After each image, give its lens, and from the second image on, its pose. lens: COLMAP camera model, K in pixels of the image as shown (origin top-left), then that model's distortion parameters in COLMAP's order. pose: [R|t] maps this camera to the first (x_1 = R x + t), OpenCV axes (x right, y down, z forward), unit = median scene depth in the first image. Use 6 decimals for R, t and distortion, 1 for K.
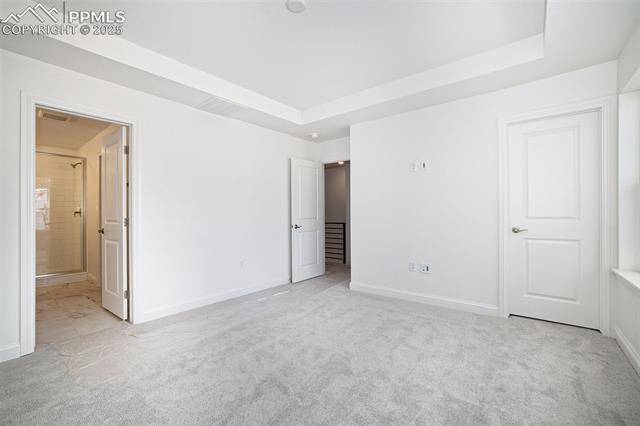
lens RADIAL K [[279.8, 0, 320.0], [0, 279.8, 213.0], [0, 0, 1]] dist [-0.036248, 0.018593]
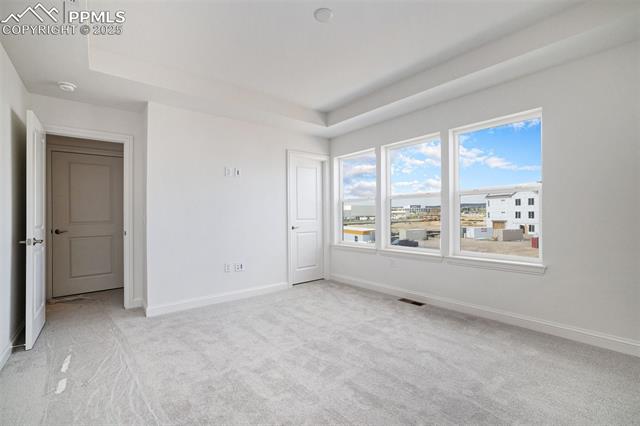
lens RADIAL K [[279.8, 0, 320.0], [0, 279.8, 213.0], [0, 0, 1]] dist [-0.036248, 0.018593]
pose [[0.206490, 0.016822, 0.978304, -0.672823], [0.006923, 0.999802, -0.018653, 0.011580], [-0.978424, 0.010624, 0.206333, 0.489650]]
